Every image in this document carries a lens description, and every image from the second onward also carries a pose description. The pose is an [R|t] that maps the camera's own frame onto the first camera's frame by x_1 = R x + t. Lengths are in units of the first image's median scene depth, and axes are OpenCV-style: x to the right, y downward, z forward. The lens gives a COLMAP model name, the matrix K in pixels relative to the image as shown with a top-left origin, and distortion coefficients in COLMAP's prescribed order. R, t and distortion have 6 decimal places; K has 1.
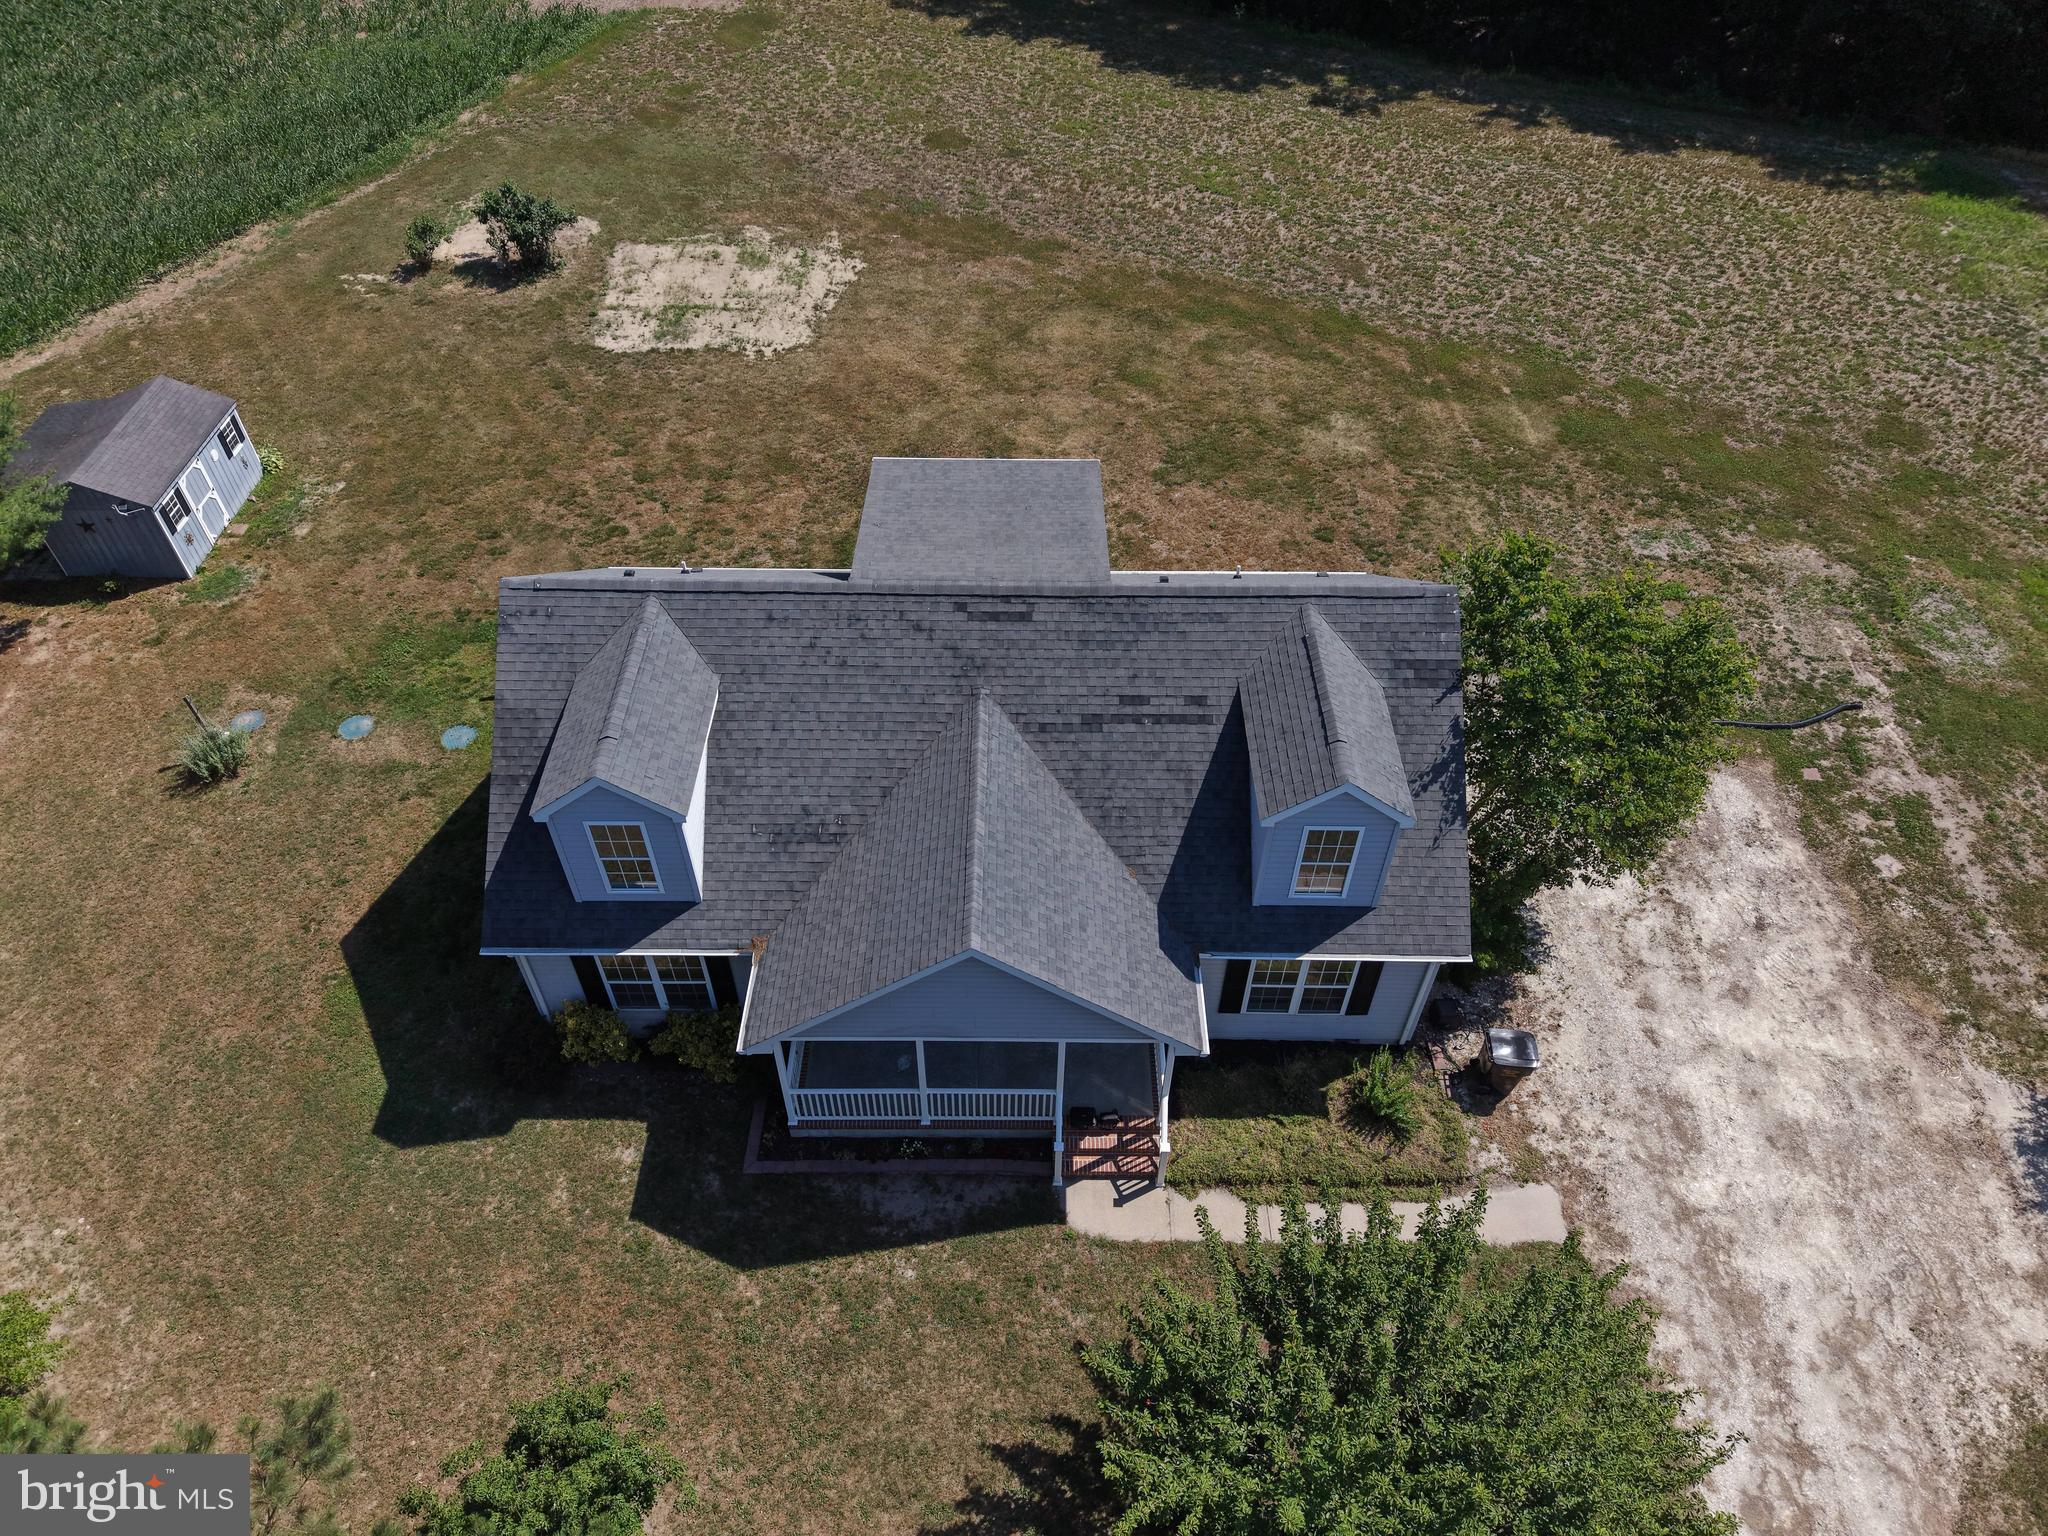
lens RADIAL K [[1361.0, 0, 1016.6], [0, 1361.0, 768.0], [0, 0, 1]] dist [0.019185, -0.021445]
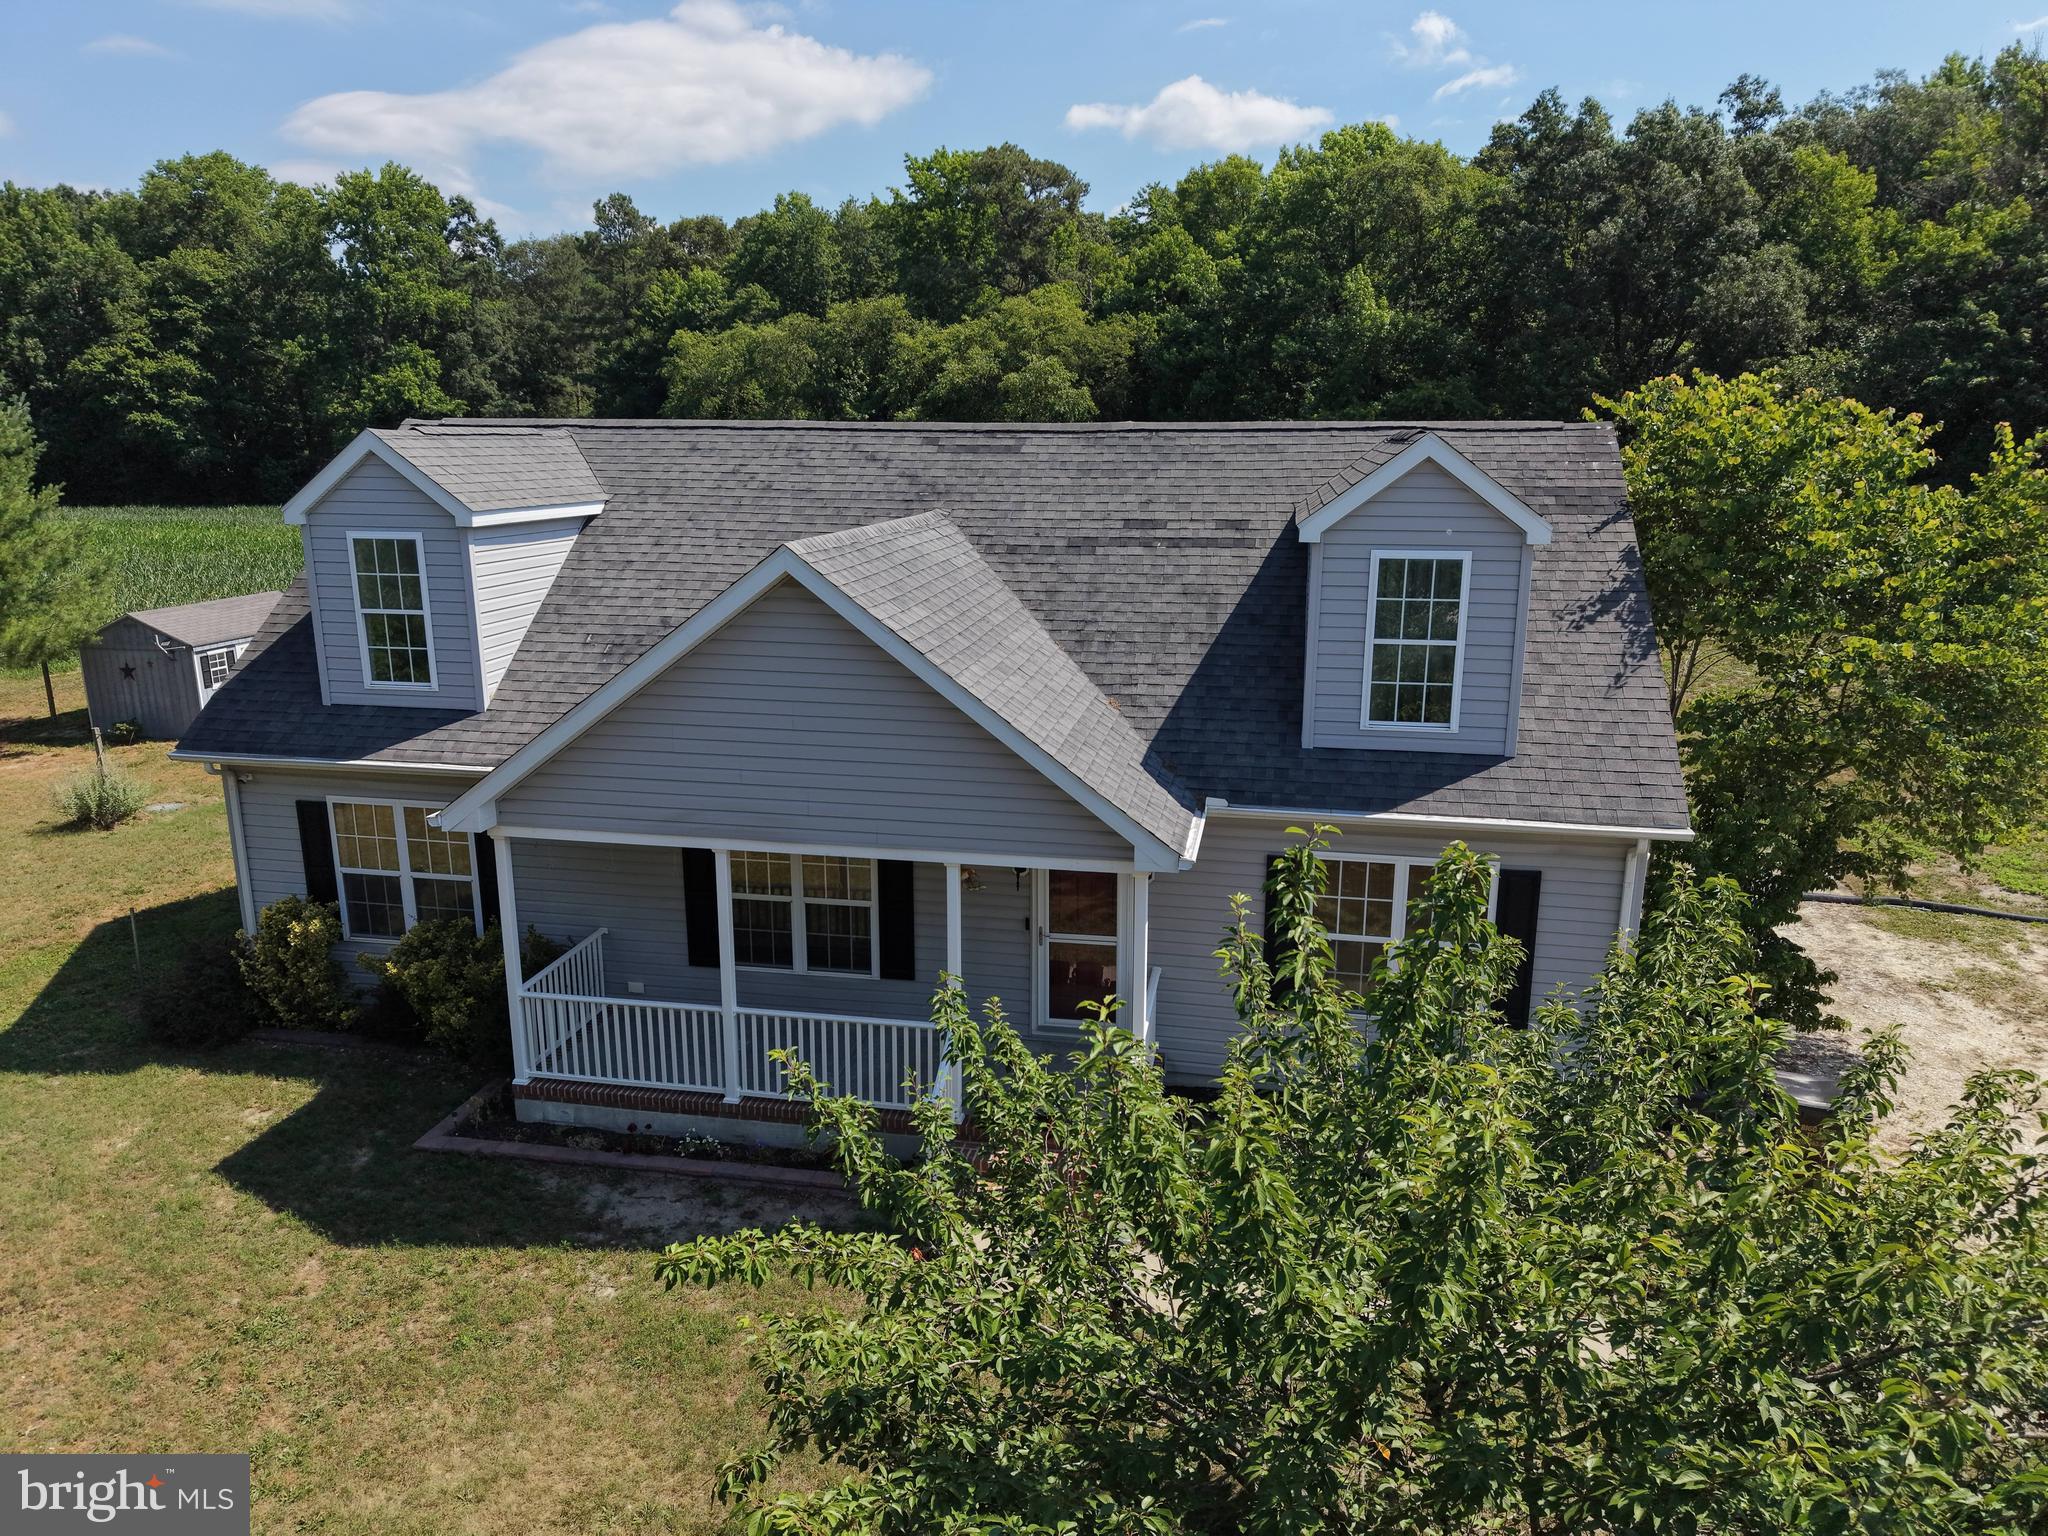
lens RADIAL K [[1361.0, 0, 1022.5], [0, 1361.0, 776.6], [0, 0, 1]] dist [0.019185, -0.021445]
pose [[0.983120, 0.040275, -0.178477, 0.131449], [-0.129774, 0.841129, -0.525035, 0.373231], [0.128976, 0.539334, 0.832157, 0.396259]]
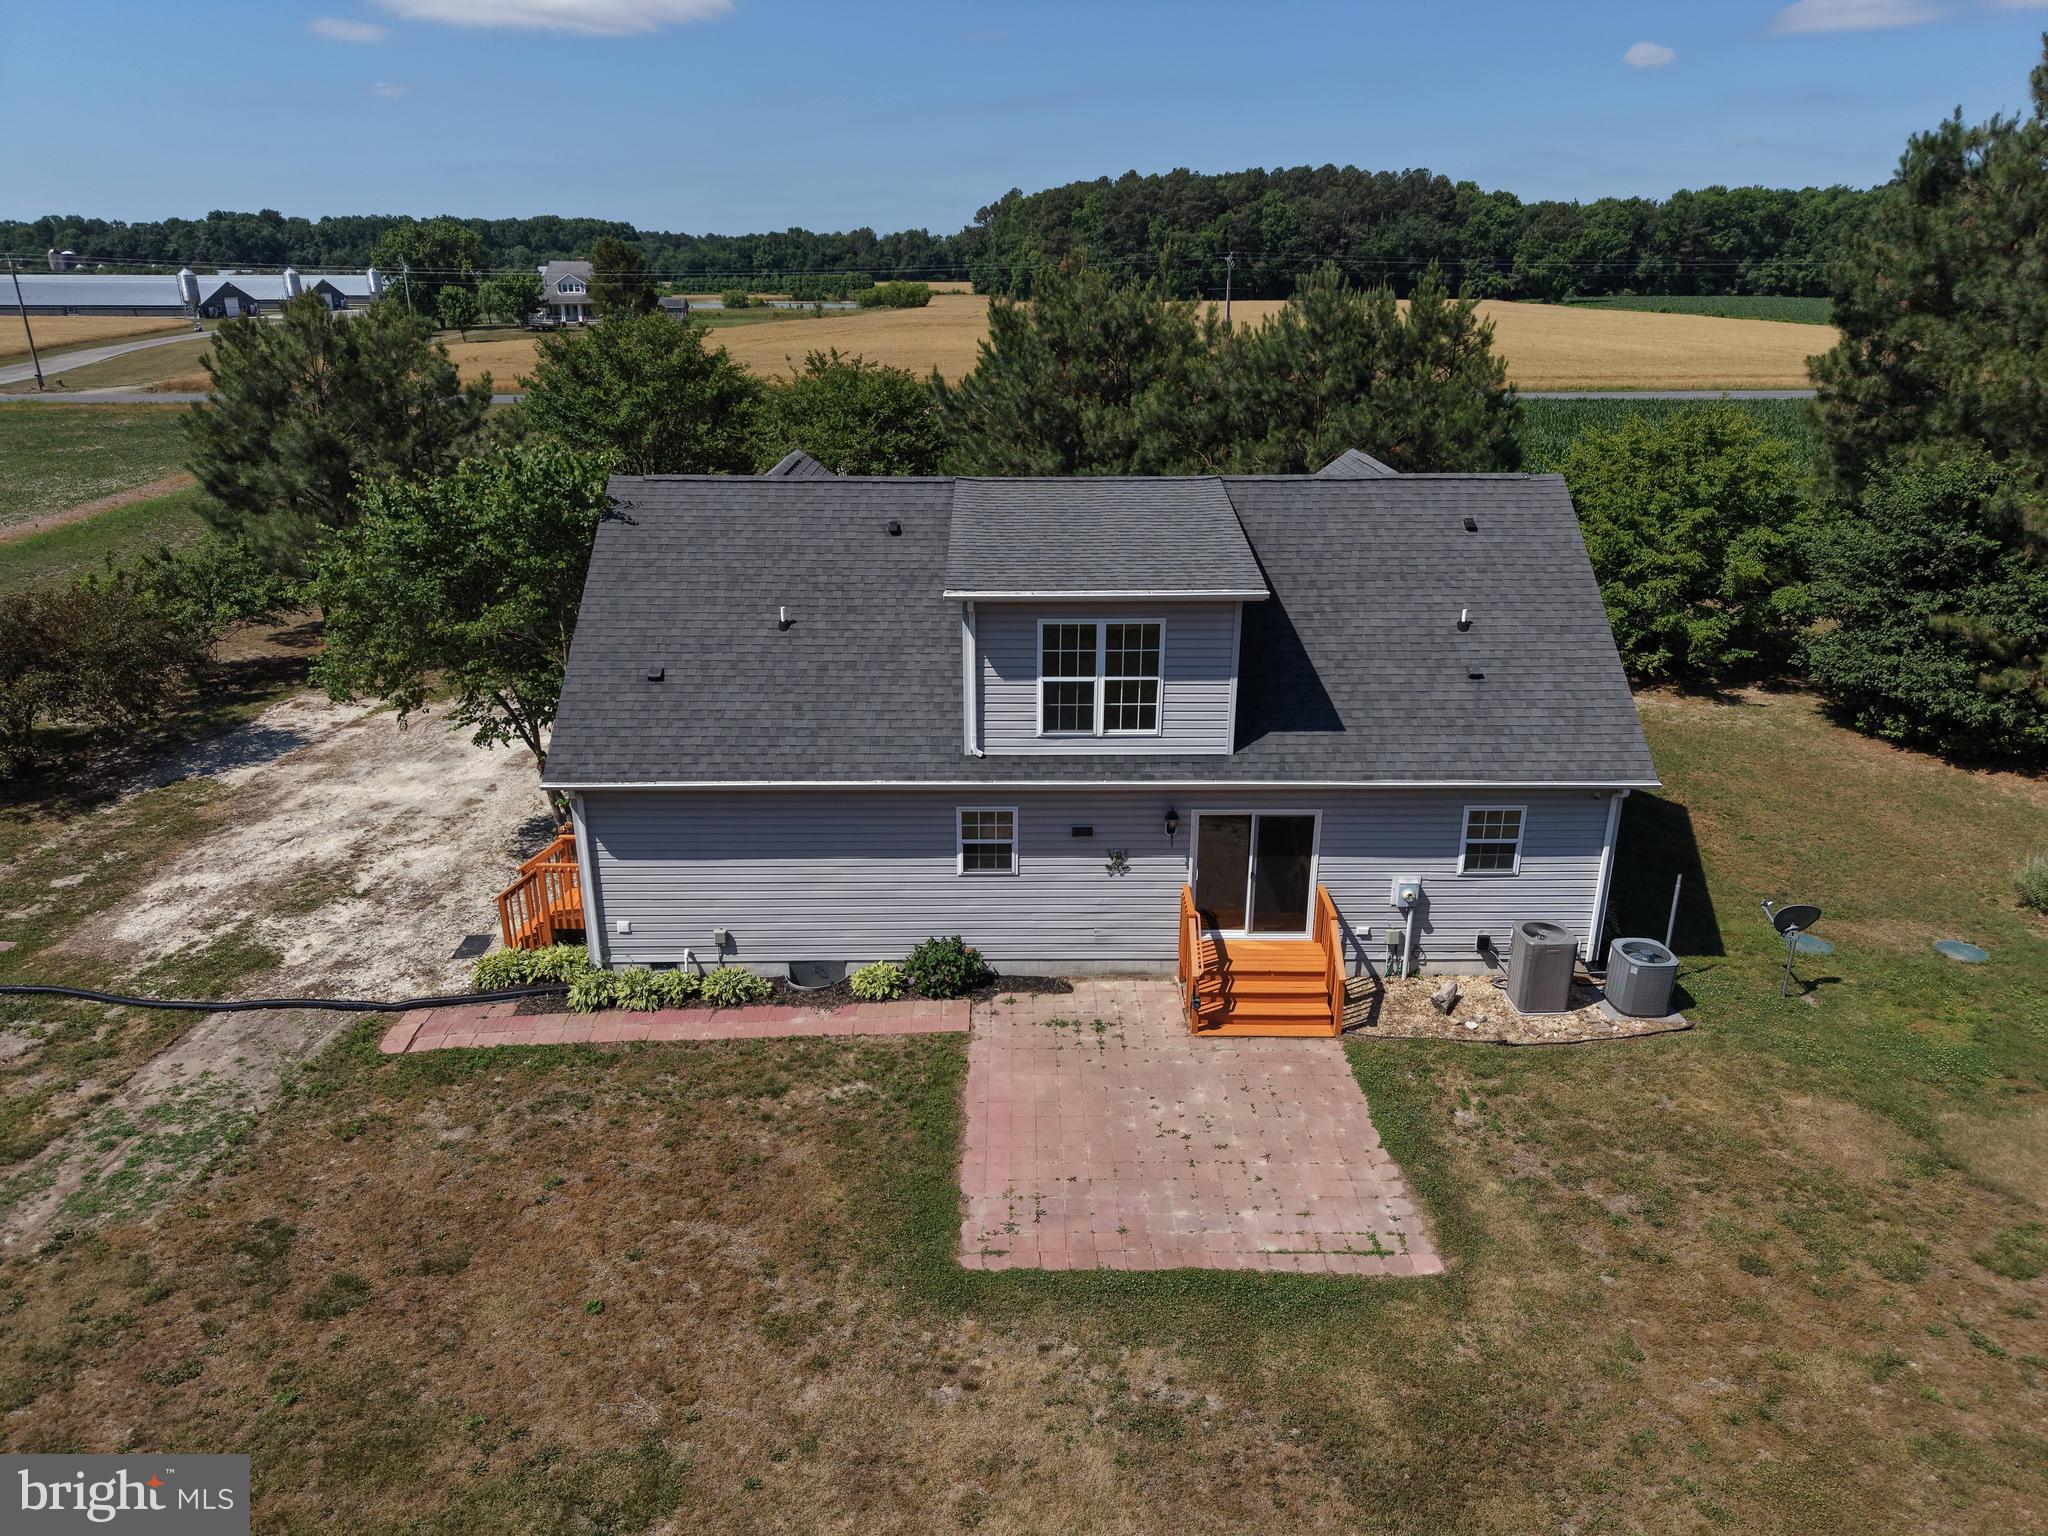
lens RADIAL K [[1361.0, 0, 1010.3], [0, 1361.0, 764.9], [0, 0, 1]] dist [0.019185, -0.021445]
pose [[-0.999957, -0.006132, -0.006922, 0.032251], [-0.008777, 0.393735, 0.919182, -0.824333], [-0.002911, 0.919204, -0.393772, 1.349554]]
